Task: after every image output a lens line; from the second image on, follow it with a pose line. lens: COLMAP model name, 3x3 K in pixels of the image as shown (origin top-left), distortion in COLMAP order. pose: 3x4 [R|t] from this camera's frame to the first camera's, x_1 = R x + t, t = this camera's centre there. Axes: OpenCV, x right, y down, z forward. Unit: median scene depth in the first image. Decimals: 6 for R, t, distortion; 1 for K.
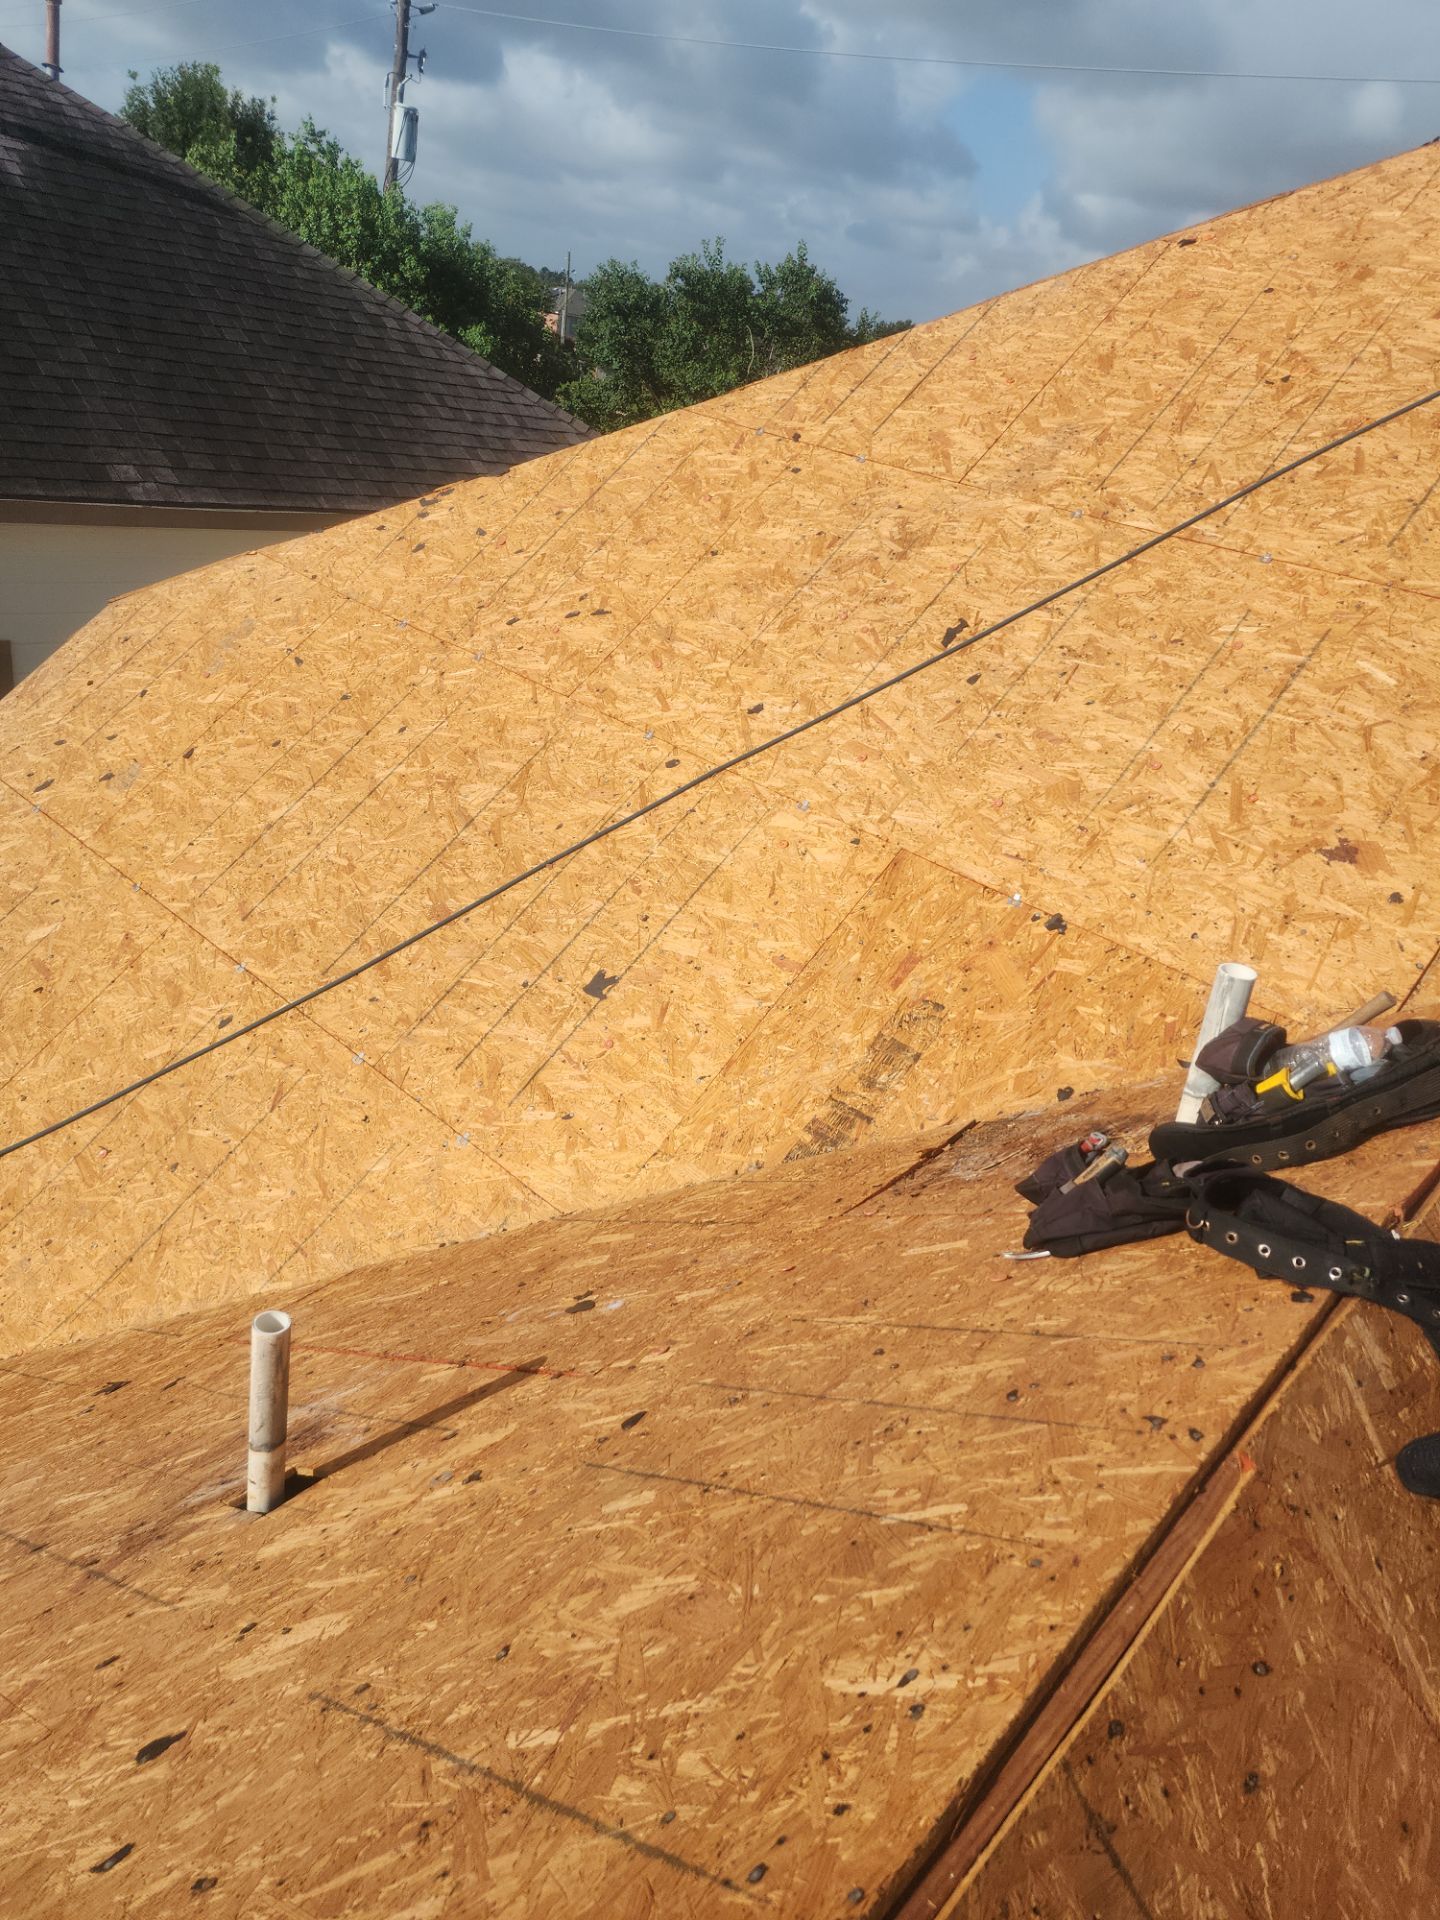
lens RADIAL K [[1383.4, 0, 722.2], [0, 1383.4, 934.1], [0, 0, 1]] dist [0.085506, -0.091949]
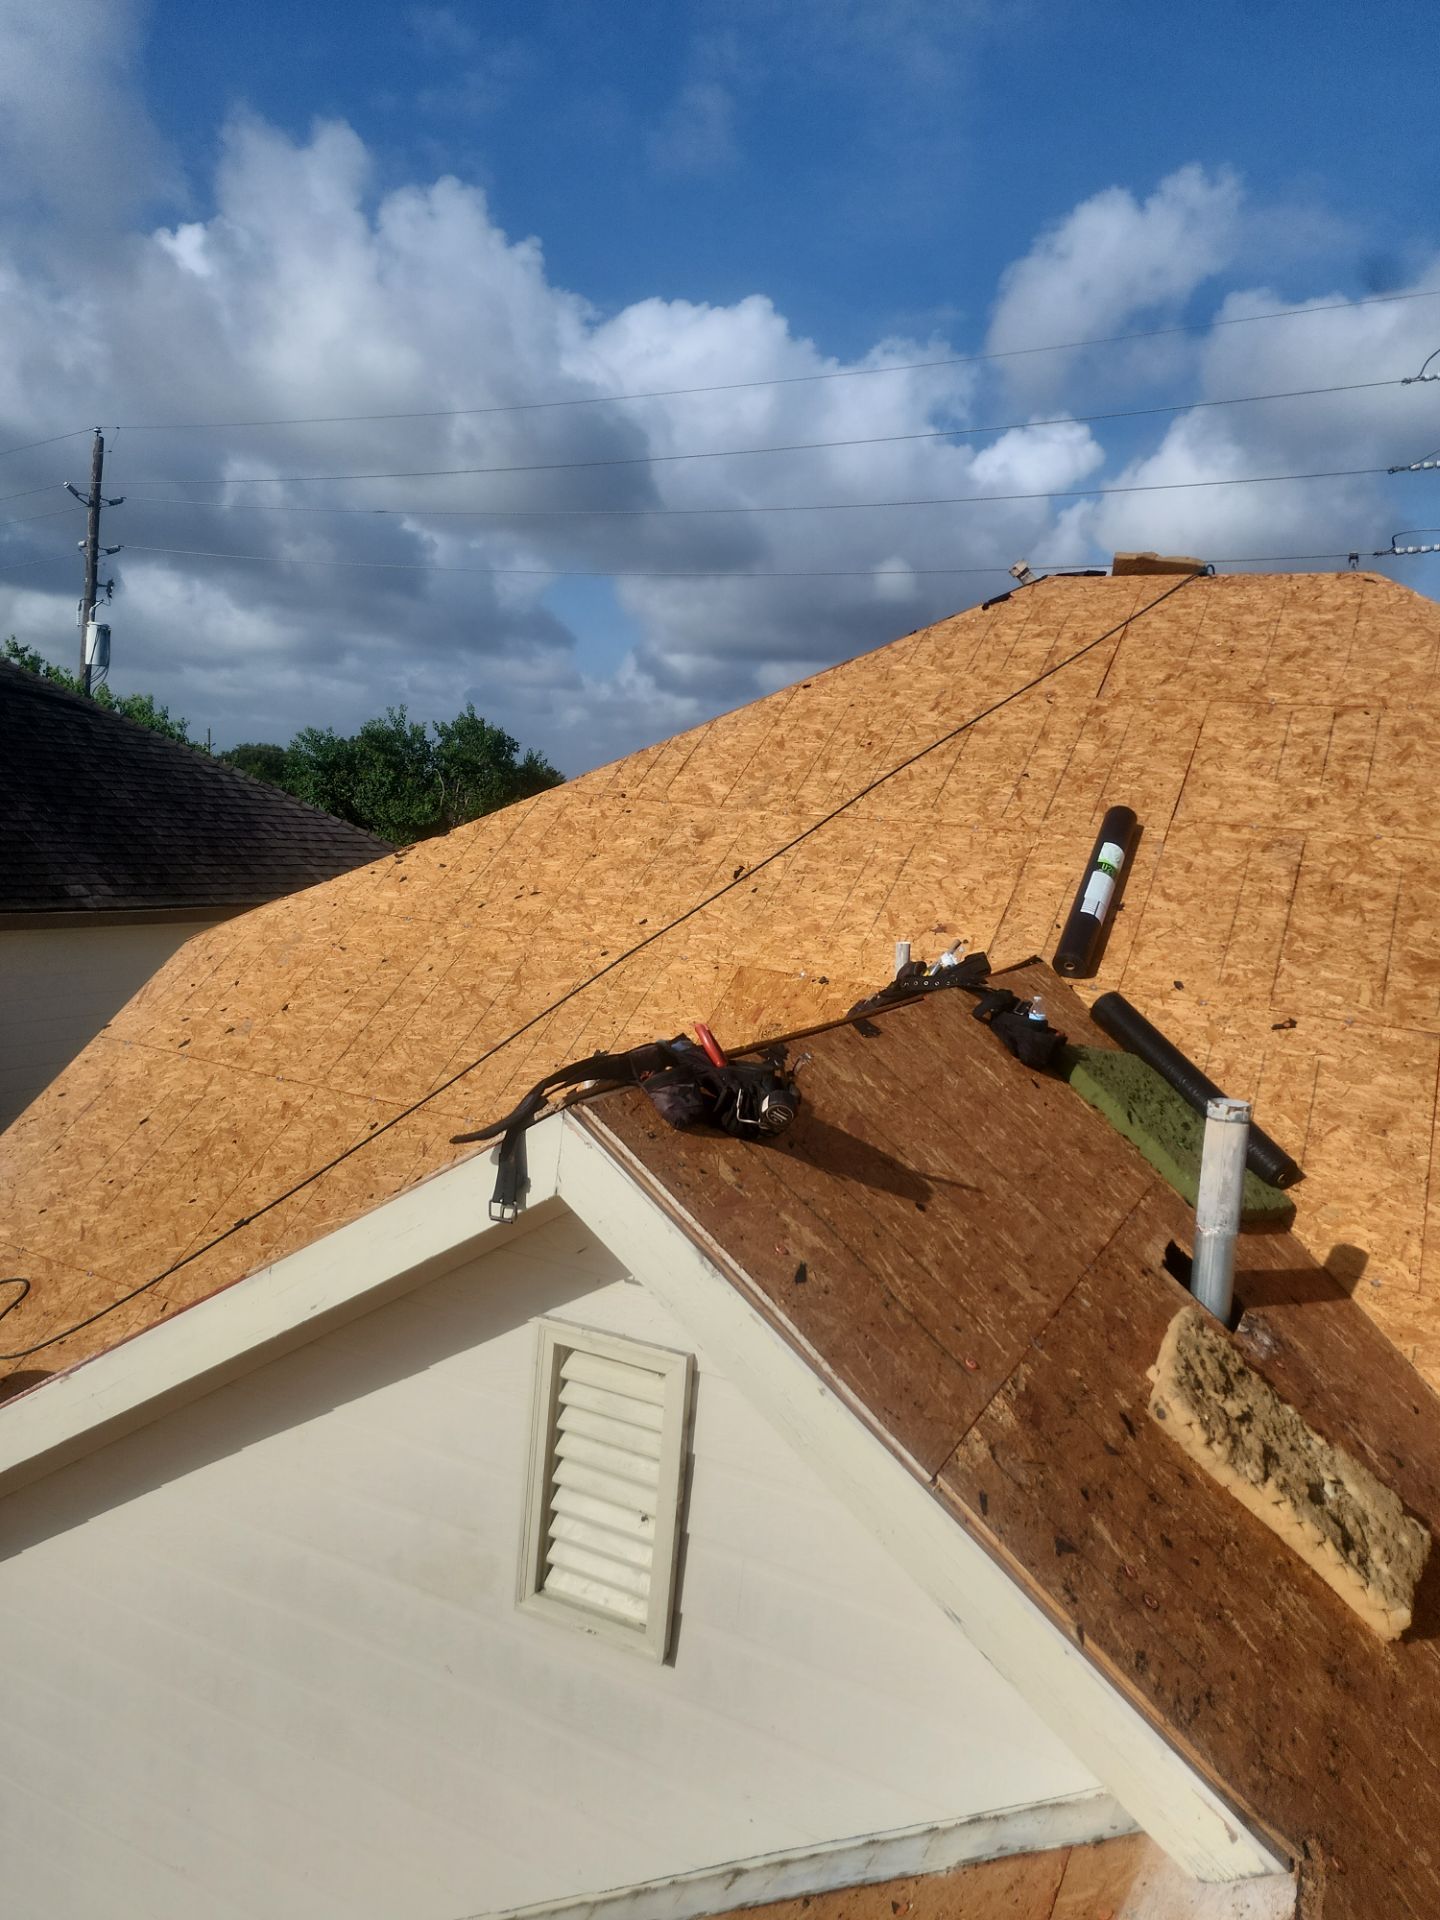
lens RADIAL K [[1617.9, 0, 666.6], [0, 1617.9, 966.7], [0, 0, 1]] dist [0.132402, -0.371285]
pose [[0.966827, -0.109014, 0.231001, -0.435372], [0.171567, 0.947138, -0.271099, 0.469832], [-0.189236, 0.301739, 0.934422, -0.983275]]
